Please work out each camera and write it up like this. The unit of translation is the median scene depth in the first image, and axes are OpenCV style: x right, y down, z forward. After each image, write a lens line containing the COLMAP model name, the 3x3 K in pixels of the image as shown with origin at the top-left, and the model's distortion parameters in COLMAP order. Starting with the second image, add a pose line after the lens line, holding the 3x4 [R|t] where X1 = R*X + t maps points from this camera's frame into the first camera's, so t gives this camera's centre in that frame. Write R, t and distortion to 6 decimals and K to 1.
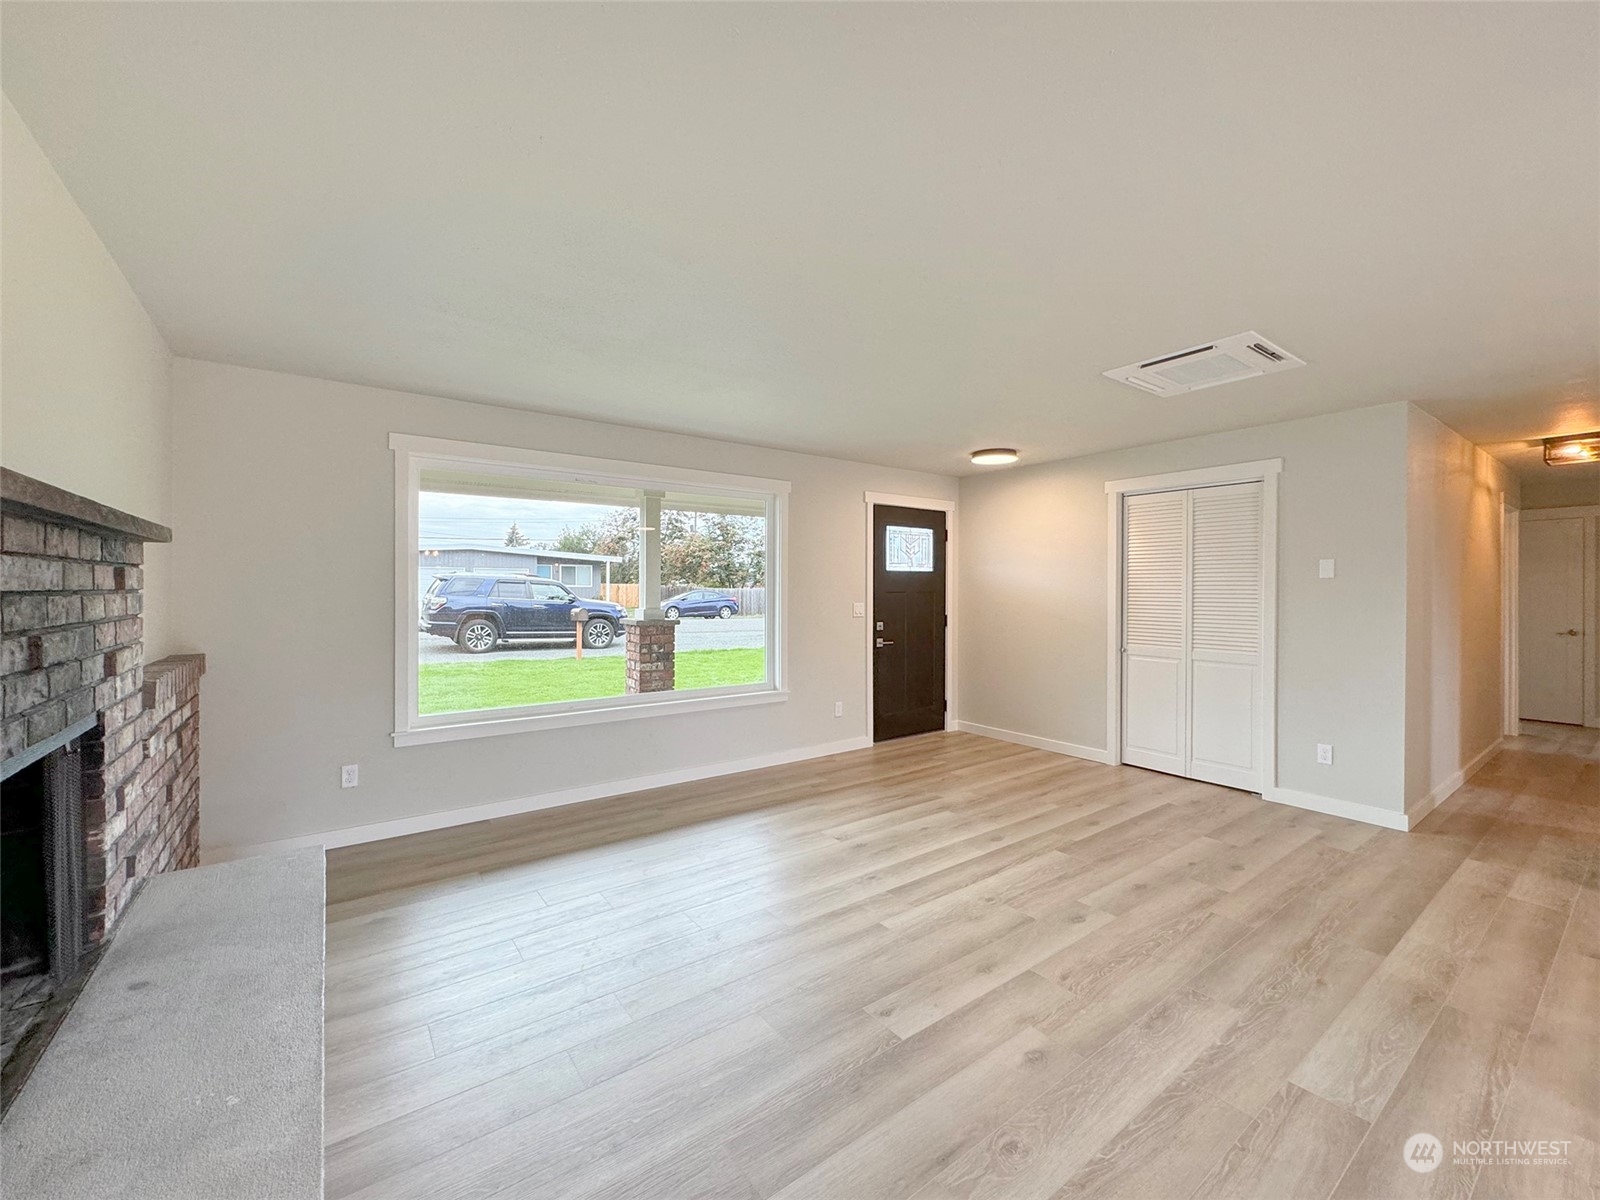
lens RADIAL K [[644.8, 0, 800.0], [0, 644.8, 592.6], [0, 0, 1]] dist [-0.006381, 0.000396]
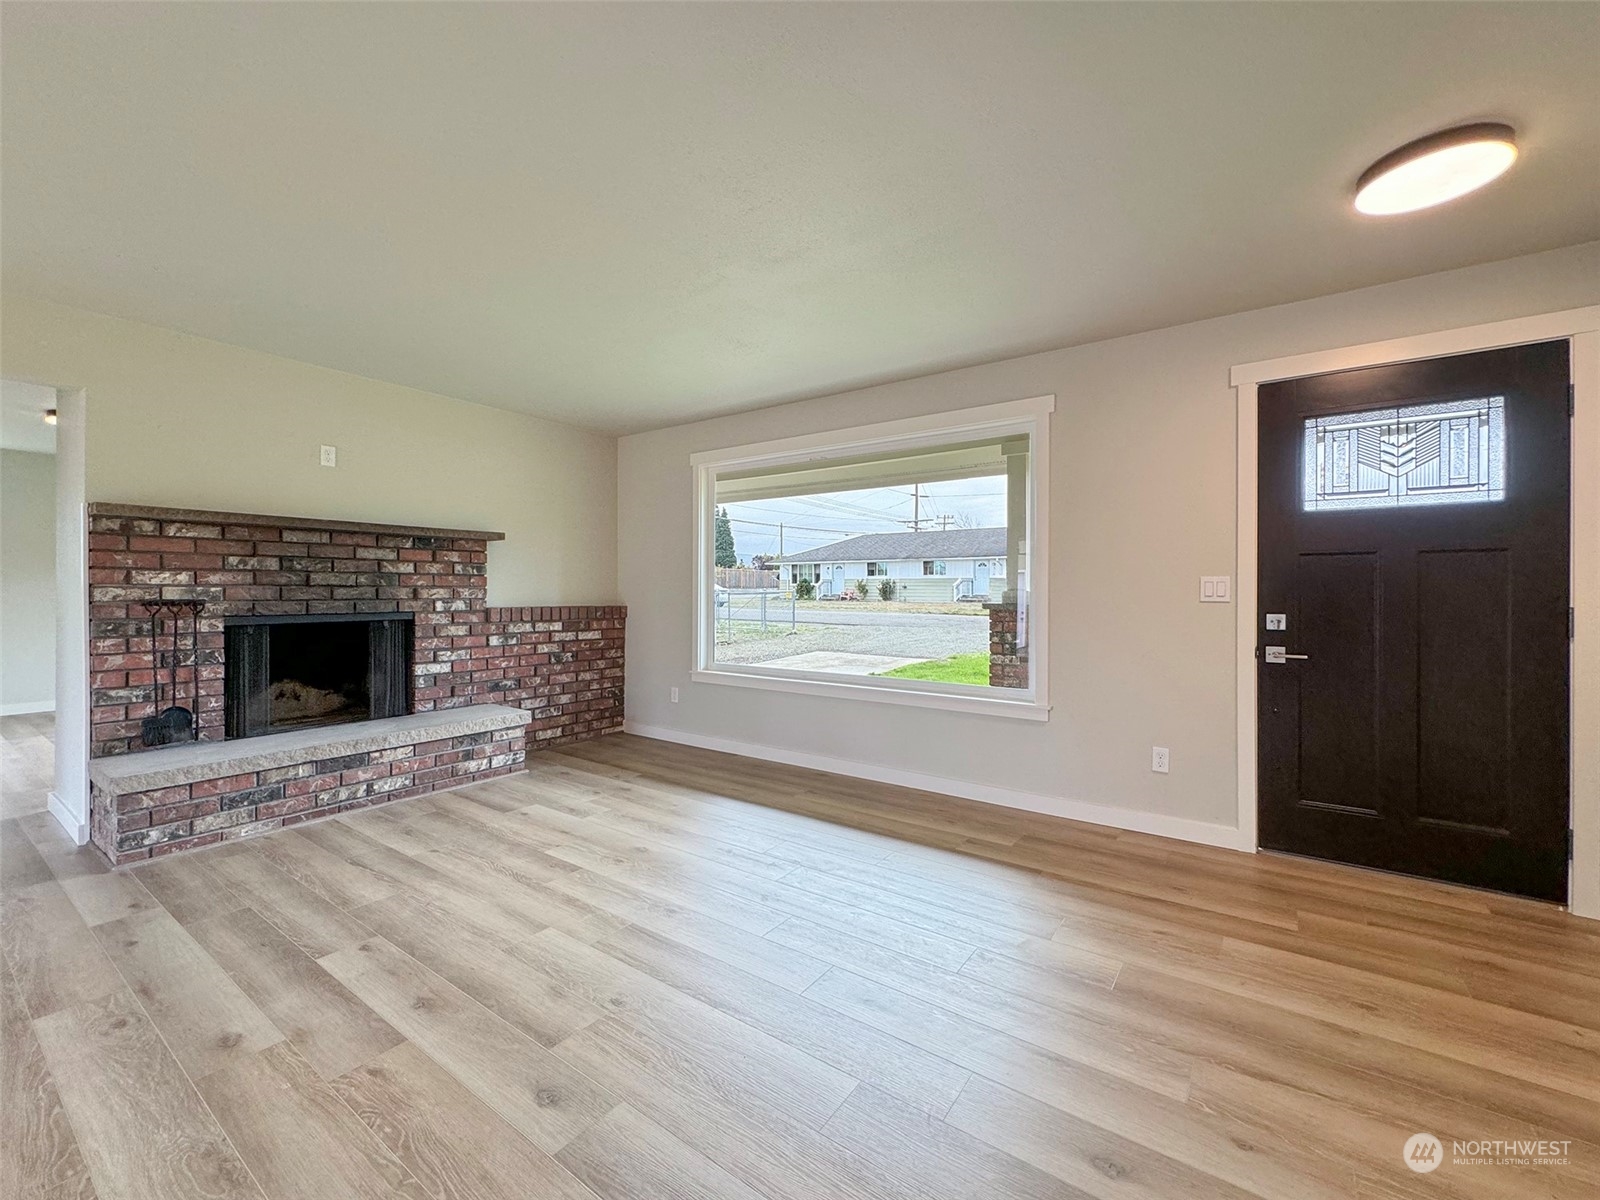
lens RADIAL K [[658.9, 0, 809.9], [0, 658.9, 599.0], [0, 0, 1]] dist [-0.000238, 0.000289]
pose [[0.325766, 0.009450, -0.945403, 0.556622], [-0.007053, 0.999947, 0.007565, 0.036233], [0.945424, 0.004204, 0.325815, 0.547041]]
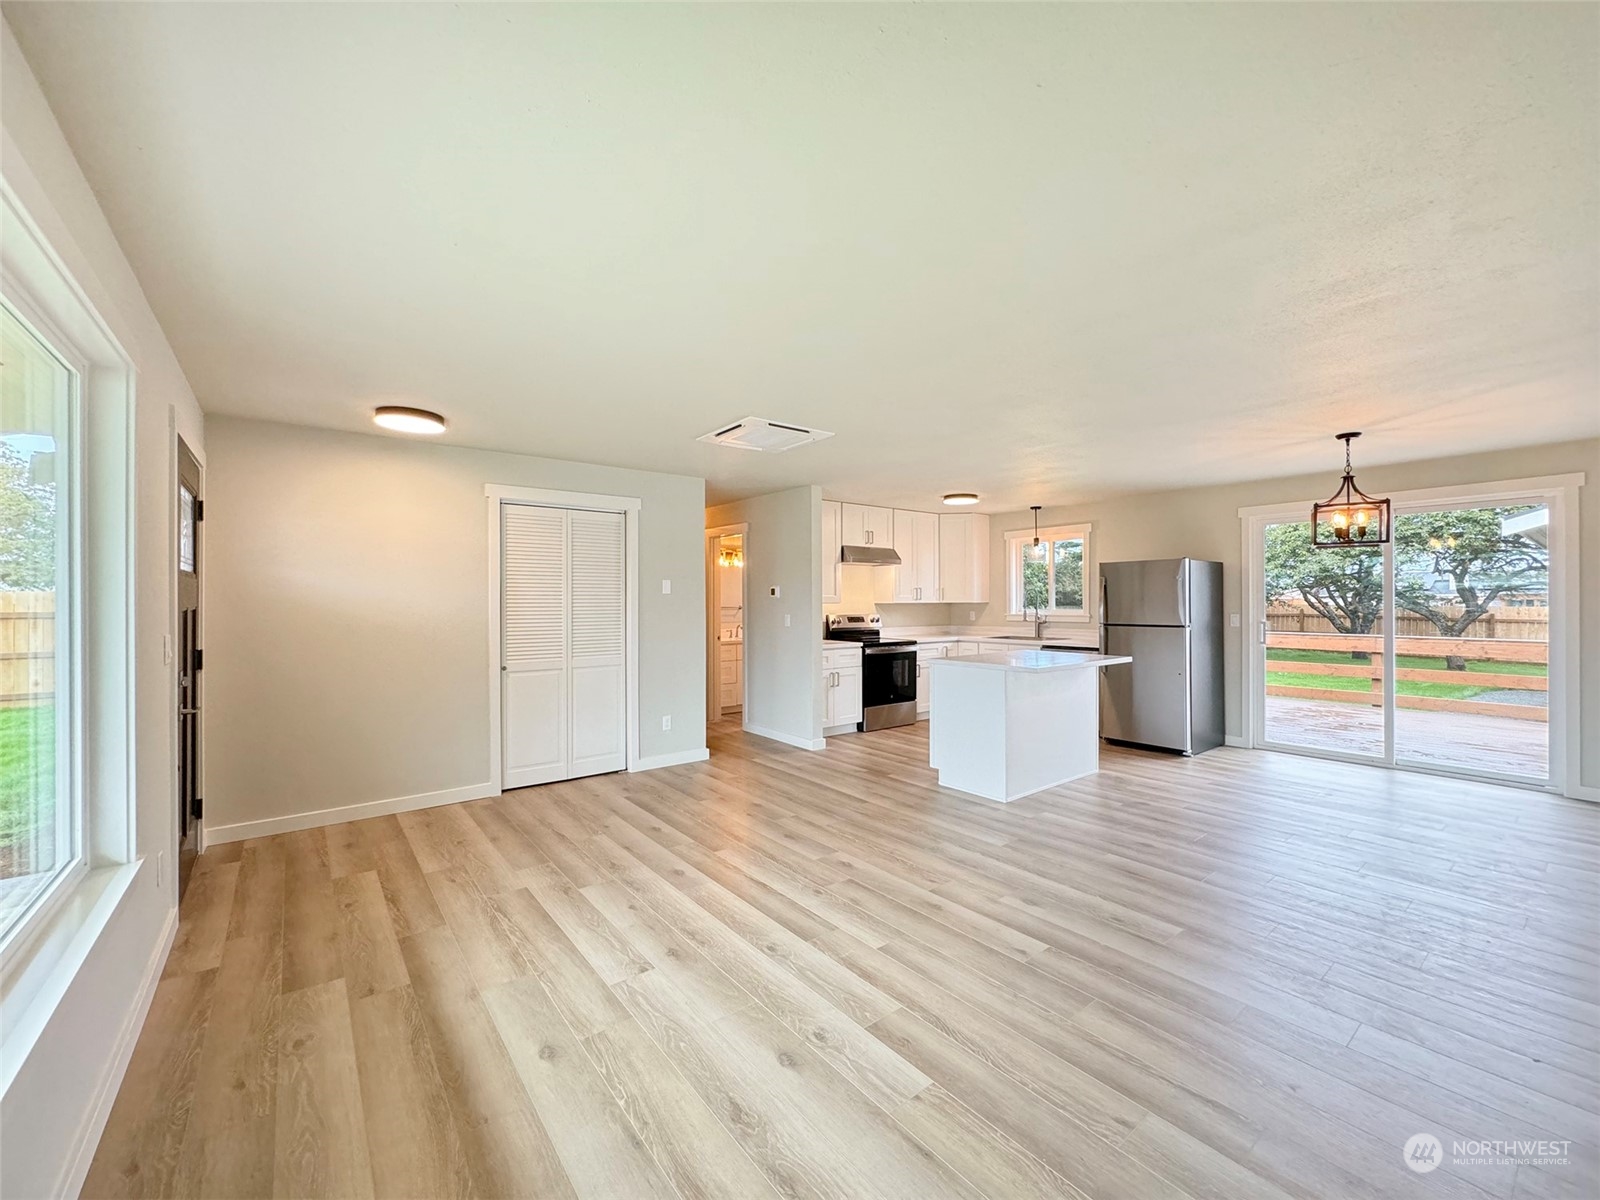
lens RADIAL K [[648.3, 0, 798.6], [0, 648.3, 601.8], [0, 0, 1]] dist [-0.000192, 0.000101]
pose [[-0.031672, -0.004543, 0.999488, -0.445971], [0.007946, 0.999957, 0.004796, -0.007758], [-0.999467, 0.008094, -0.031635, 0.601671]]
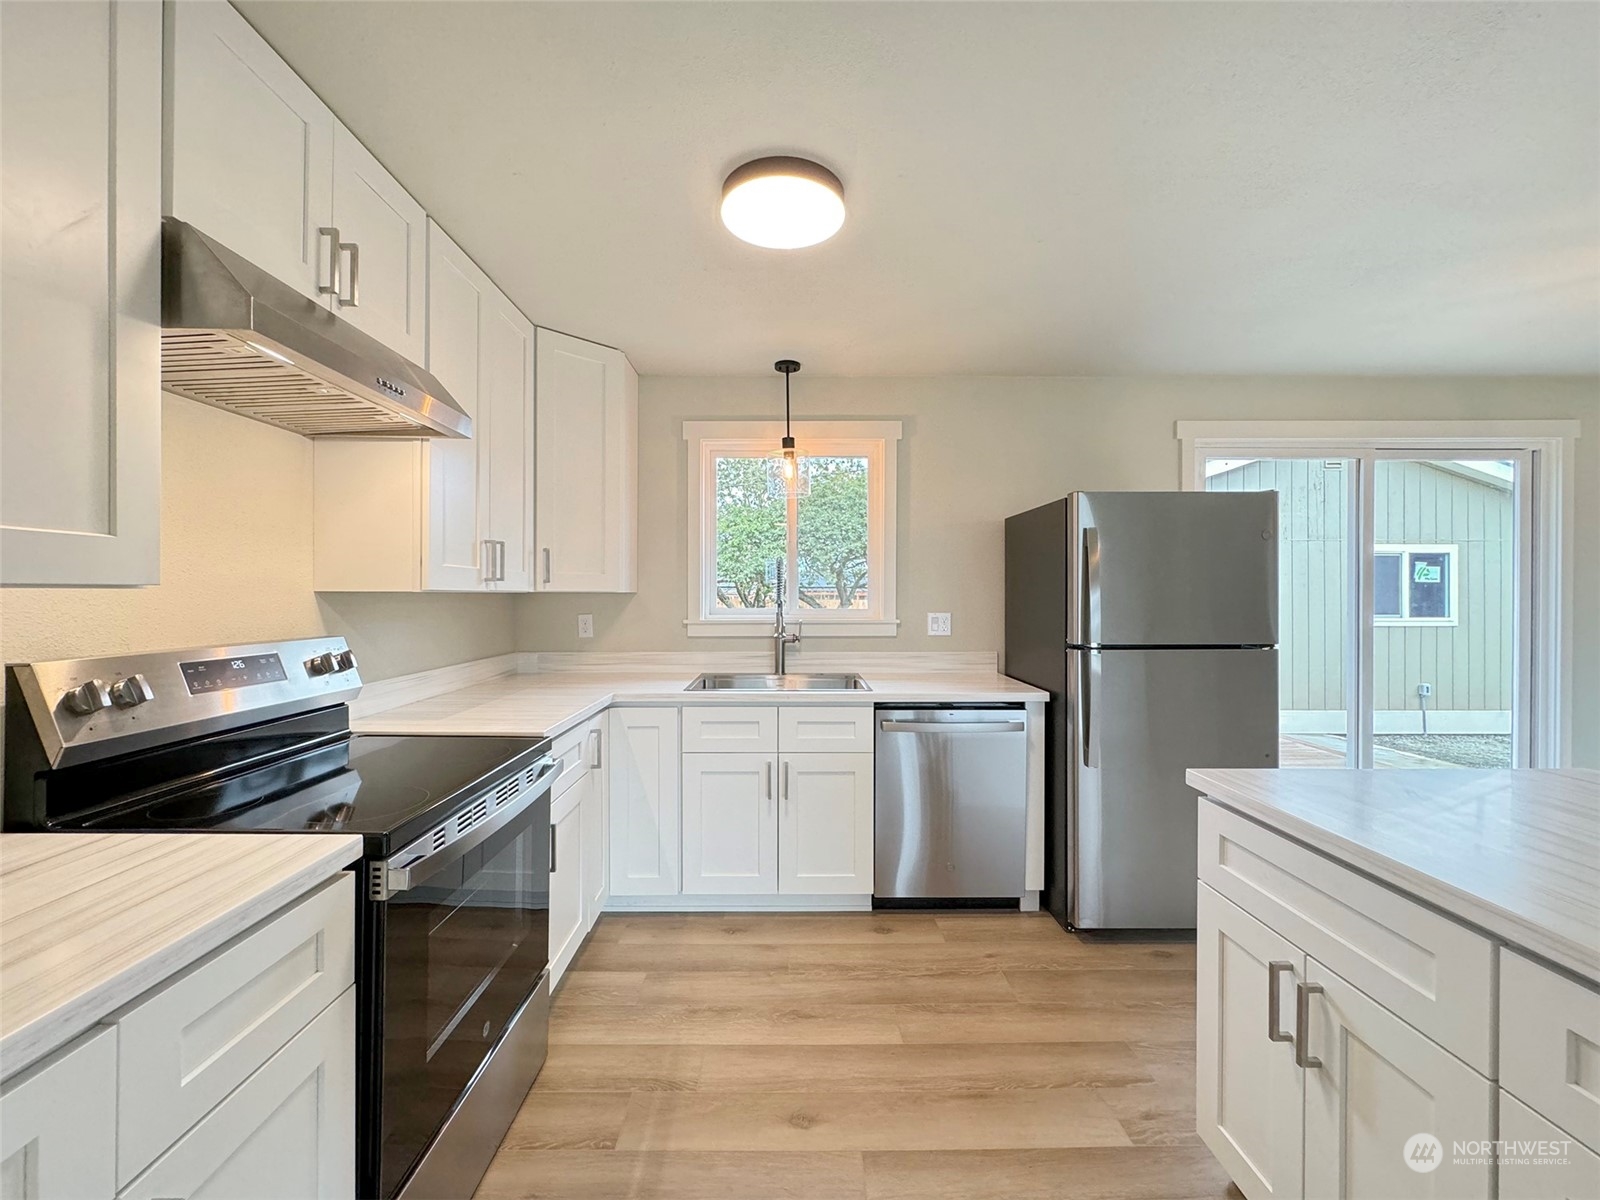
lens RADIAL K [[657.0, 0, 790.0], [0, 657.0, 595.8], [0, 0, 1]] dist [0.000150, 0.000077]
pose [[-0.813496, -0.005031, 0.581549, 0.655156], [-0.000956, 0.999973, 0.007314, 0.003650], [-0.581570, 0.005394, -0.813479, 0.520709]]
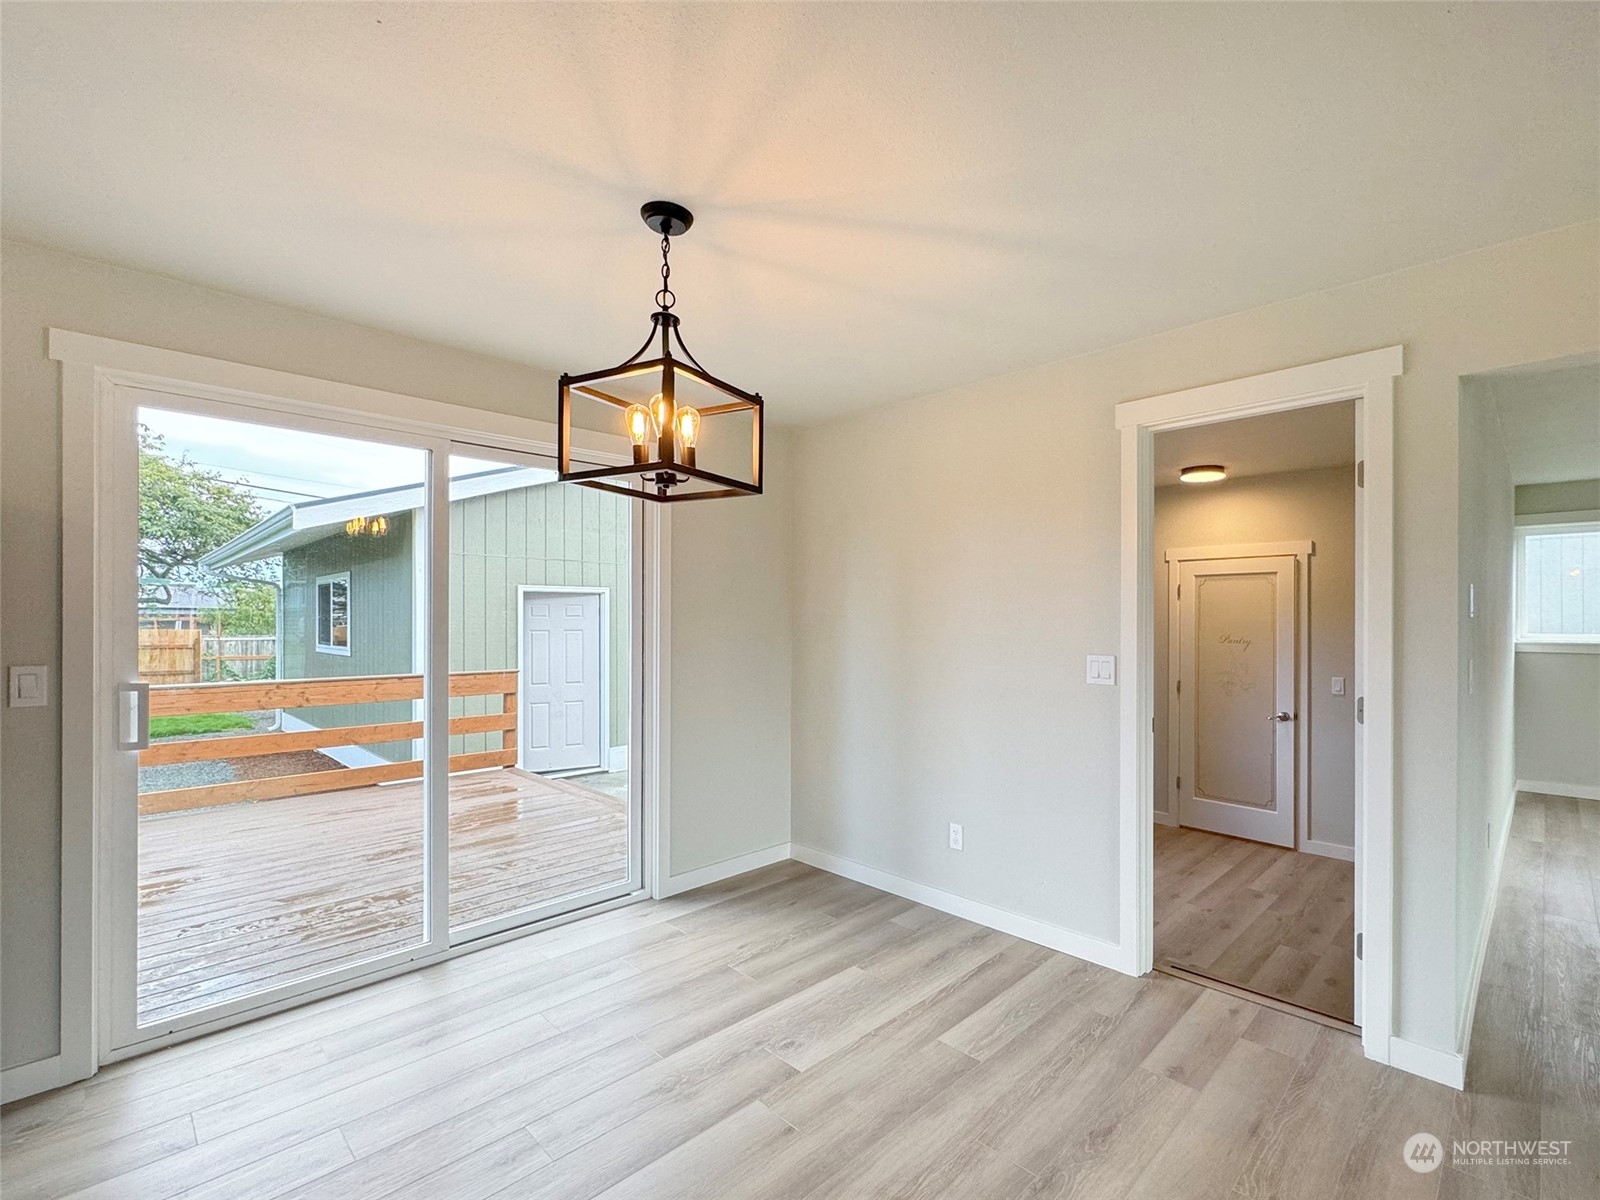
lens RADIAL K [[727.1, 0, 897.5], [0, 727.1, 615.7], [0, 0, 1]] dist [-0.011352, 0.000270]
pose [[-0.977083, -0.005830, -0.212780, 0.330518], [-0.005434, 0.999982, -0.002448, -0.002855], [0.212790, -0.001236, -0.977097, 0.261467]]
